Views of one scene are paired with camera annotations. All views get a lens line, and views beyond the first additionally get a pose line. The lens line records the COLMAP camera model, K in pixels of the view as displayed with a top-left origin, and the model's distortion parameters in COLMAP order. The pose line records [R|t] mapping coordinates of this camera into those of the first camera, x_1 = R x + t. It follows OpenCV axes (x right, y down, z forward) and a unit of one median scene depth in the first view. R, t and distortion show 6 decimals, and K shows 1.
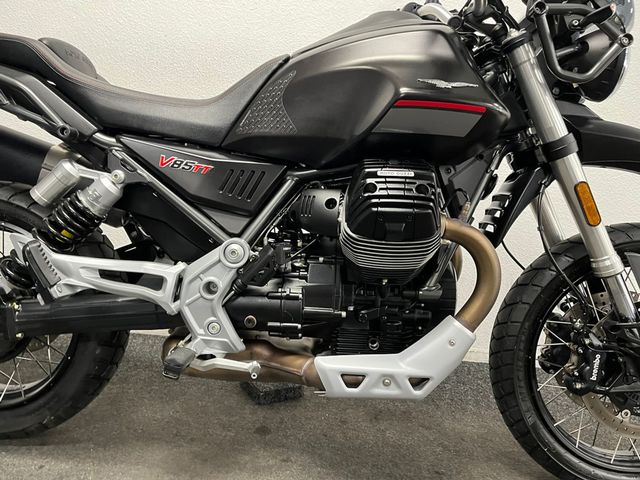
lens RADIAL K [[513.2, 0, 320.0], [0, 513.2, 240.0], [0, 0, 1]] dist [0.028277, 0.002319]
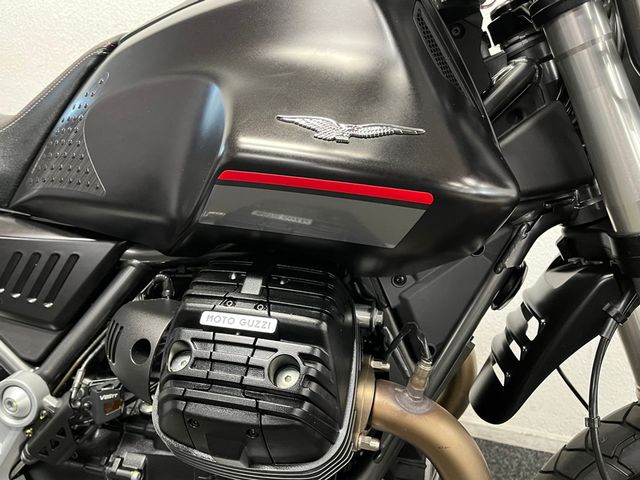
lens RADIAL K [[514.4, 0, 320.0], [0, 514.4, 240.0], [0, 0, 1]] dist [0.077809, -0.004510]
pose [[0.981017, 0.042505, -0.189209, 0.274945], [-0.022863, 0.994229, 0.104810, -0.228507], [0.192572, -0.098494, 0.976327, 0.526950]]
